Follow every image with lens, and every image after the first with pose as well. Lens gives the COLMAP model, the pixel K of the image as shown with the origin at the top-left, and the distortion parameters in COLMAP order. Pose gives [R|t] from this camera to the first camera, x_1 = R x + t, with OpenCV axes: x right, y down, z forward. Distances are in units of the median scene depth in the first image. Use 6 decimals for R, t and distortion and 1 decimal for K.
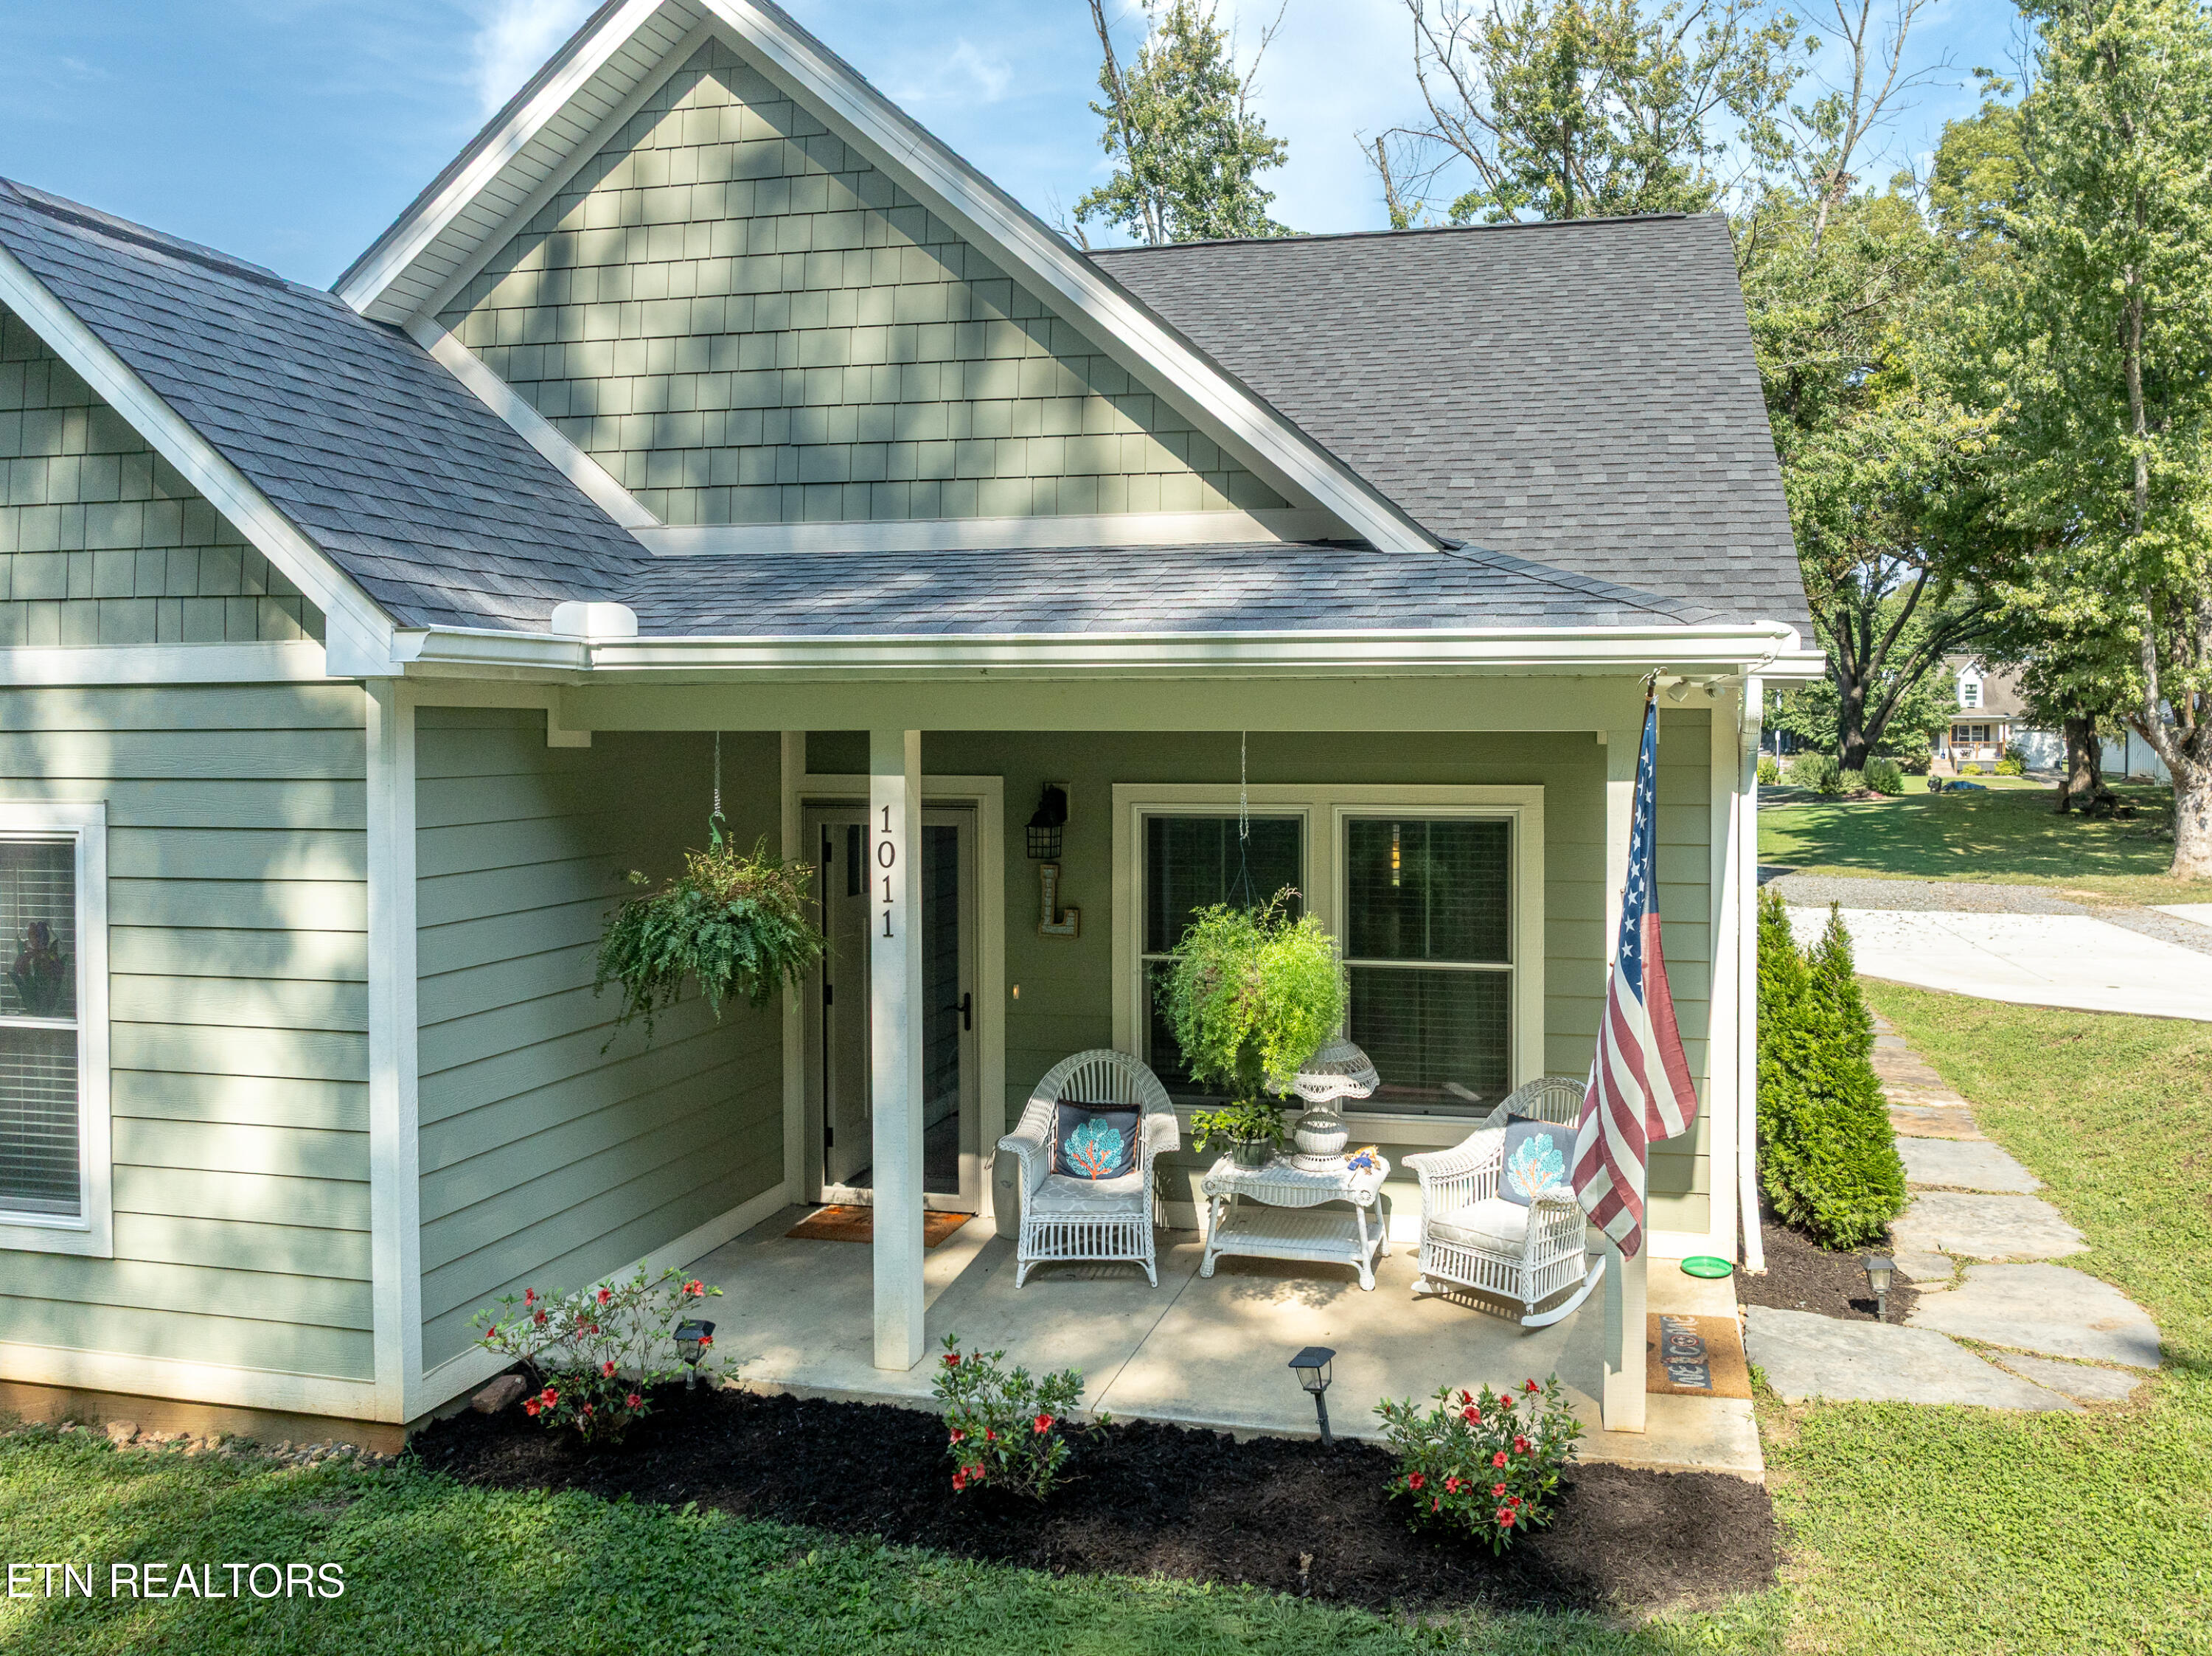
lens RADIAL K [[1656.0, 0, 1283.7], [0, 1656.0, 759.7], [0, 0, 1]] dist [-0.018623, -0.004935]
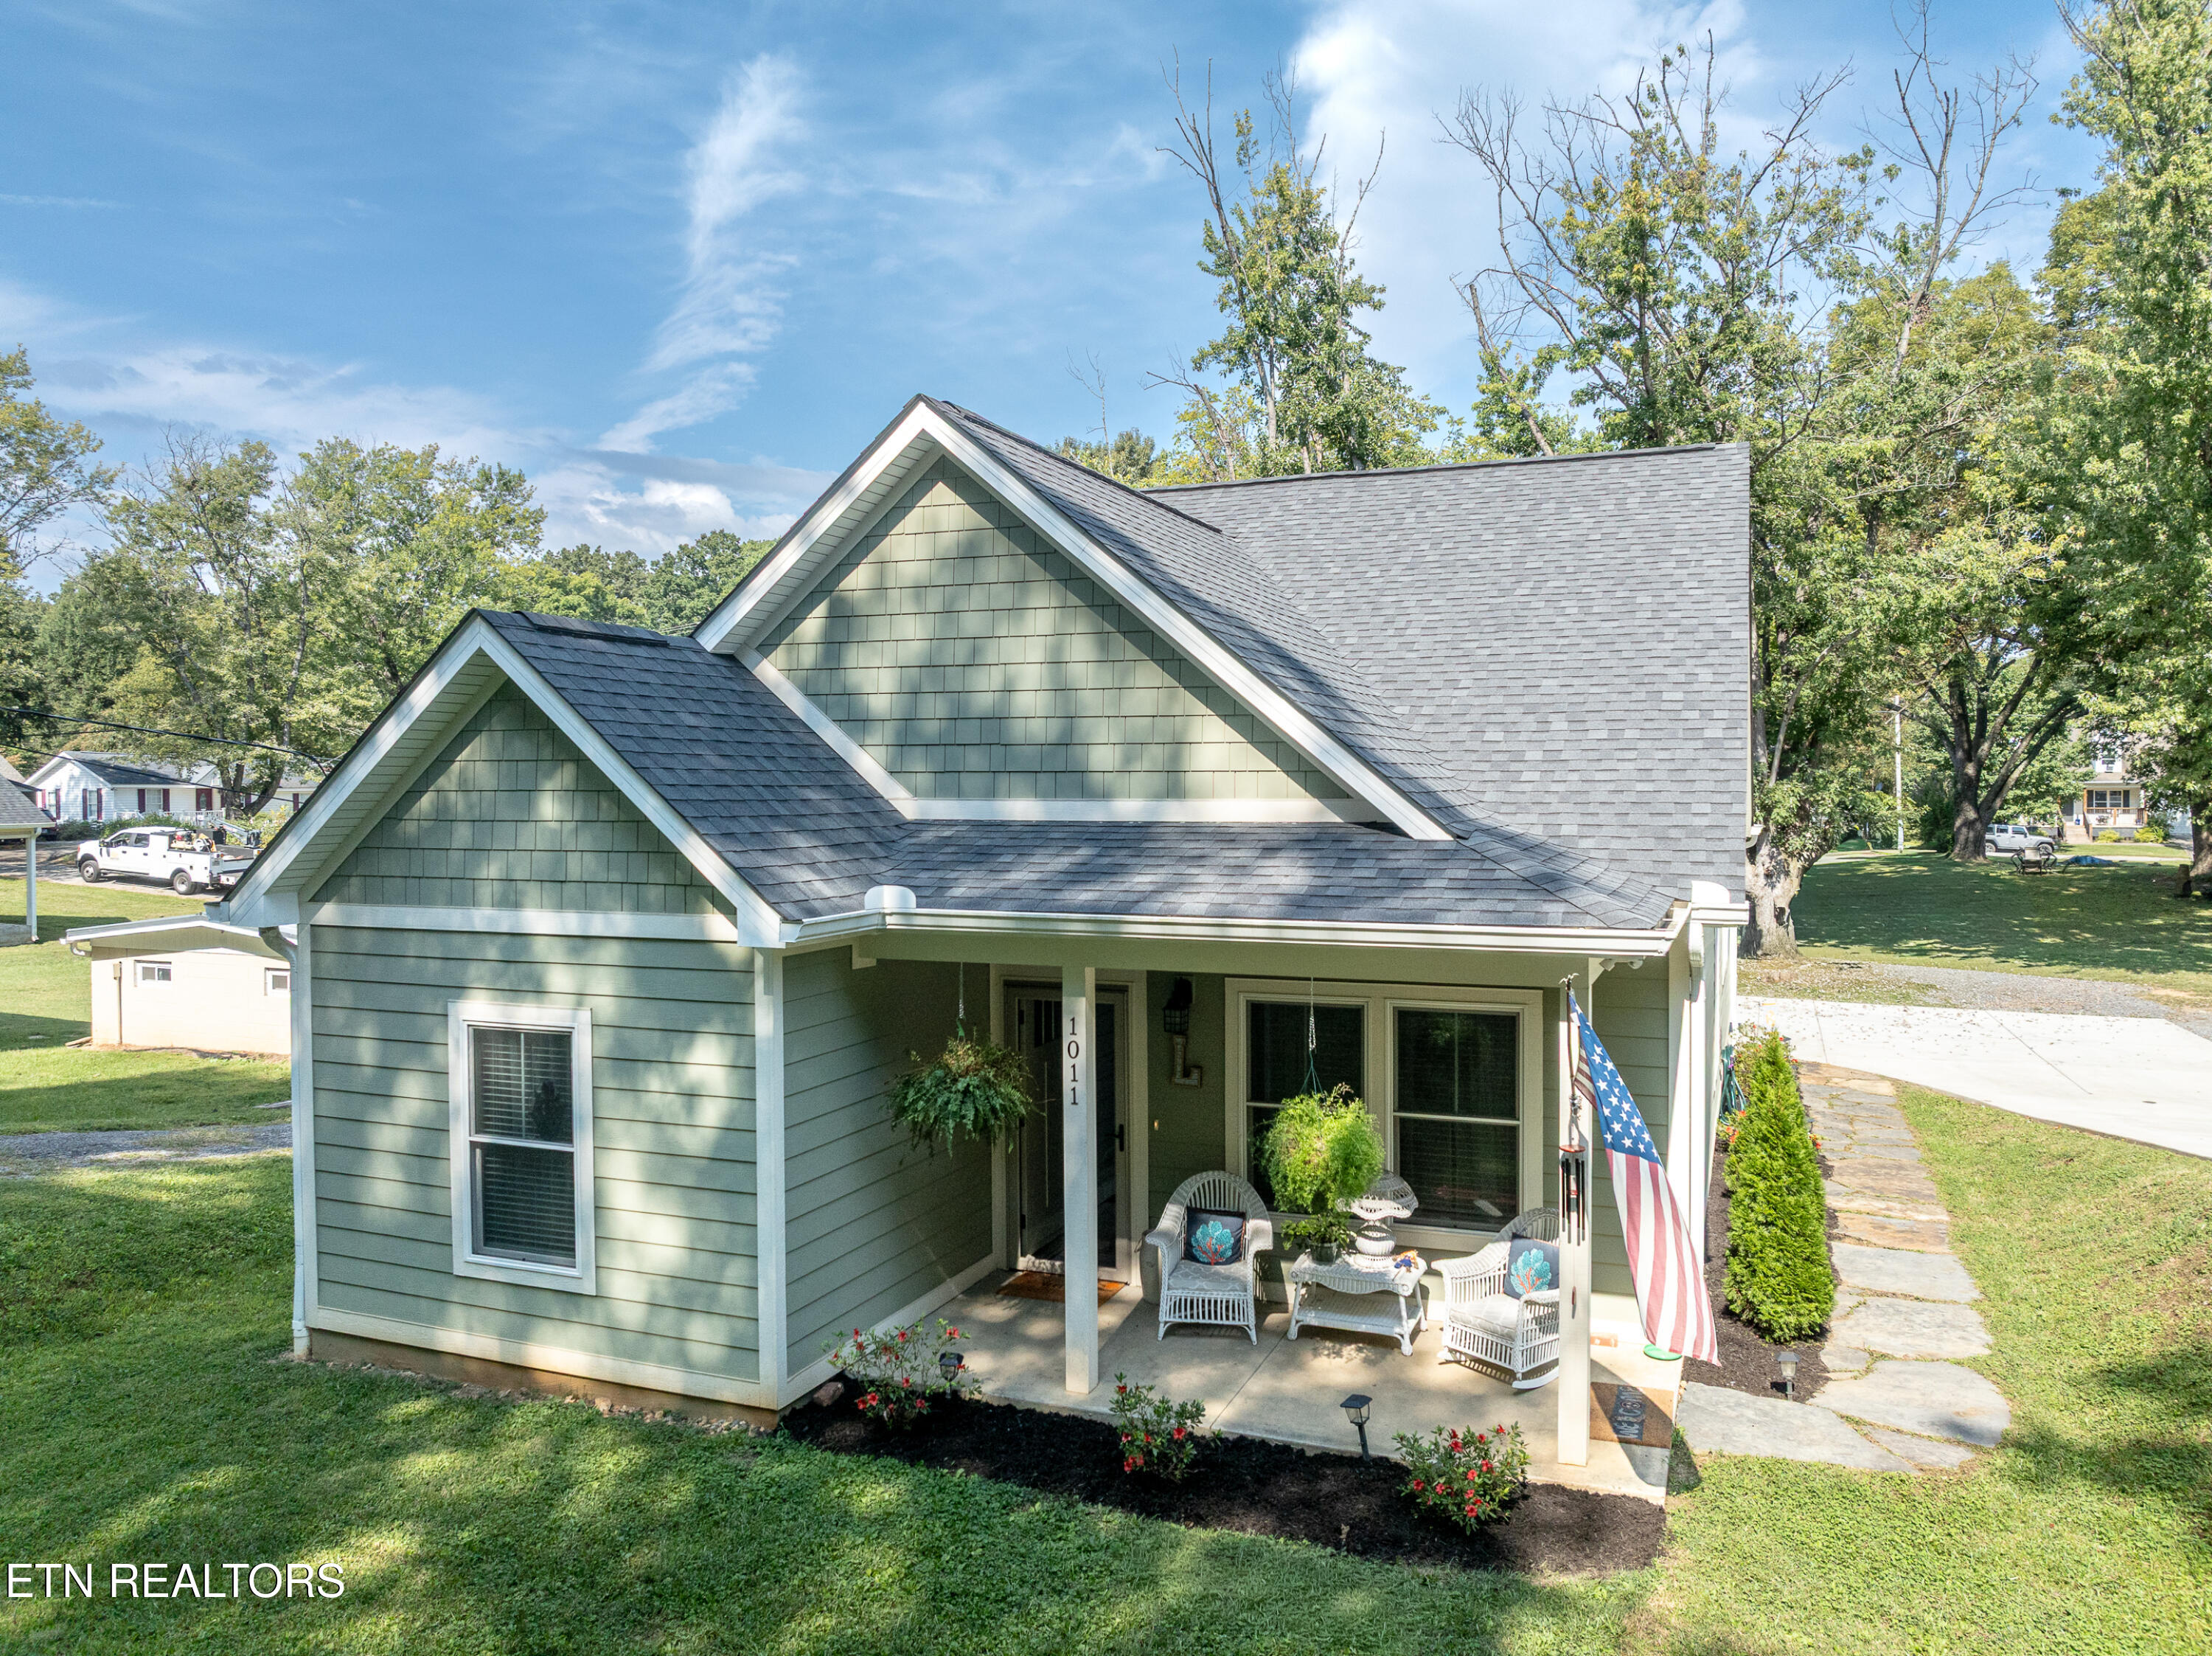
lens RADIAL K [[1613.1, 0, 1106.0], [0, 1613.1, 828.0], [0, 0, 1]] dist [-0.020848, -0.001584]
pose [[0.983689, -0.001413, -0.179871, 0.045065], [0.003828, 0.999907, 0.013081, -0.141802], [0.179836, -0.013556, 0.983603, -0.372848]]
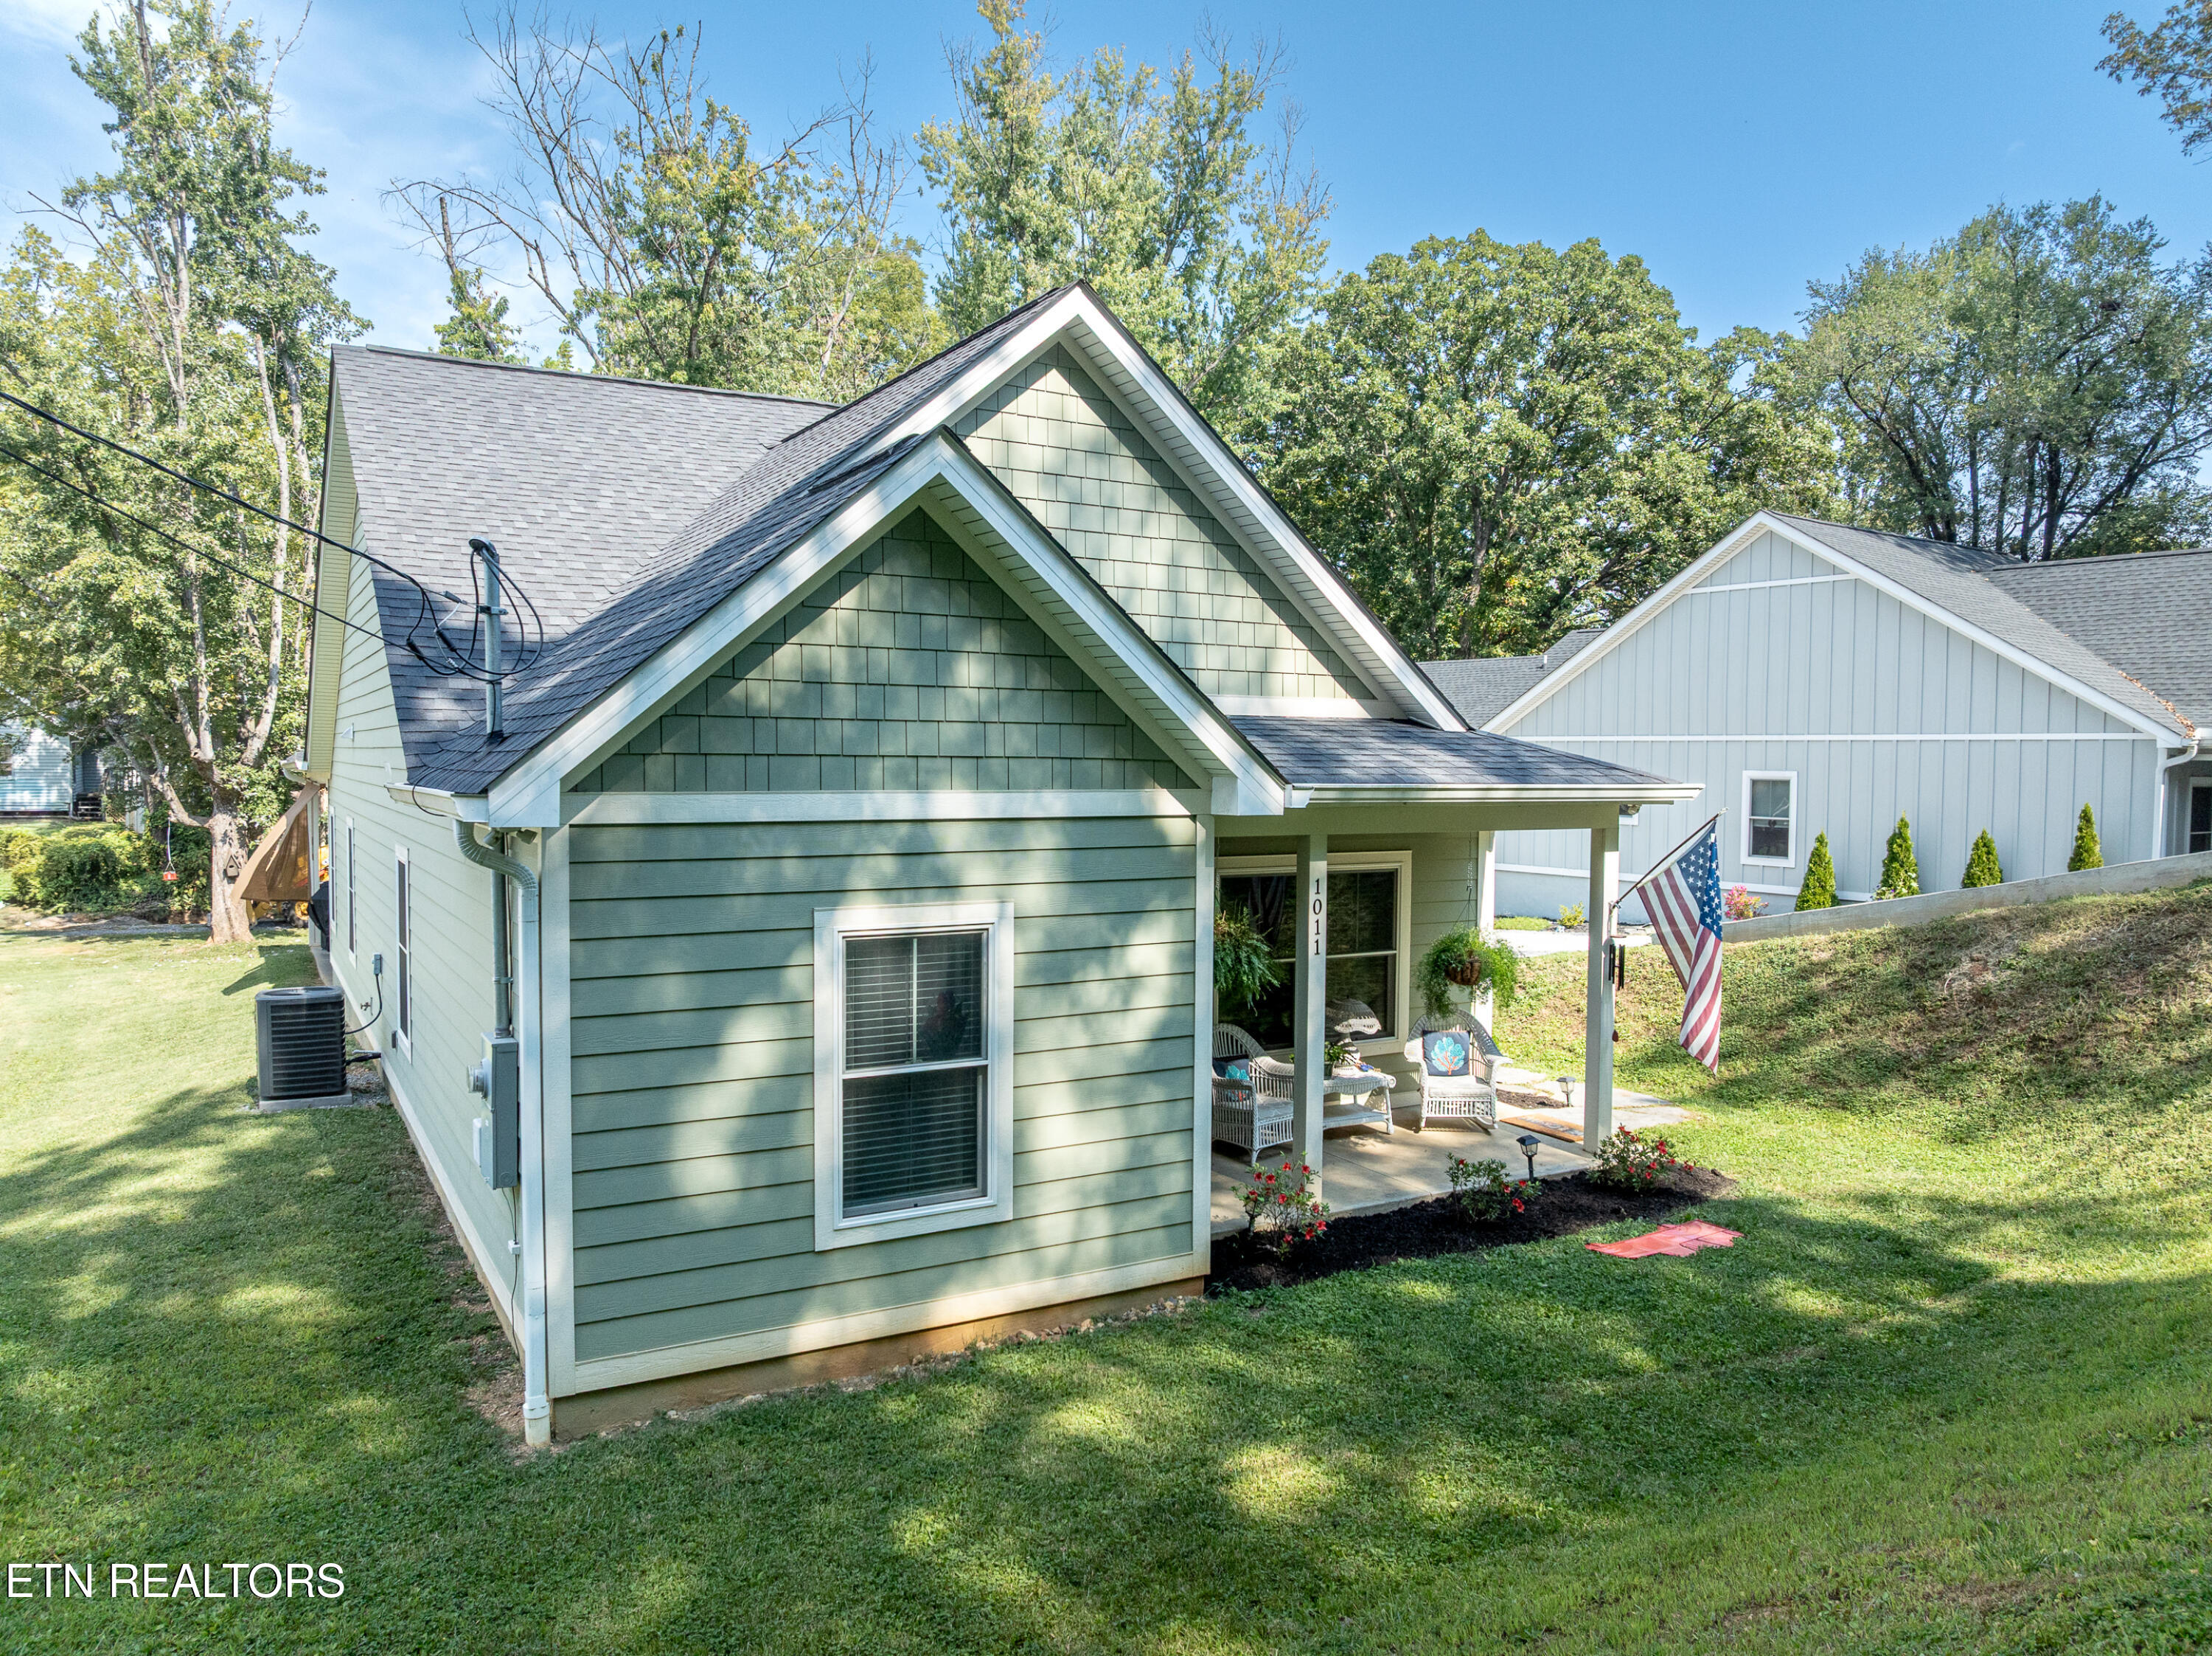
lens RADIAL K [[1613.1, 0, 1106.0], [0, 1613.1, 828.0], [0, 0, 1]] dist [-0.020848, -0.001584]
pose [[0.724135, -0.022799, 0.689281, -1.368906], [0.001023, 0.999488, 0.031984, -0.069001], [-0.689657, -0.022456, 0.723787, -0.052689]]
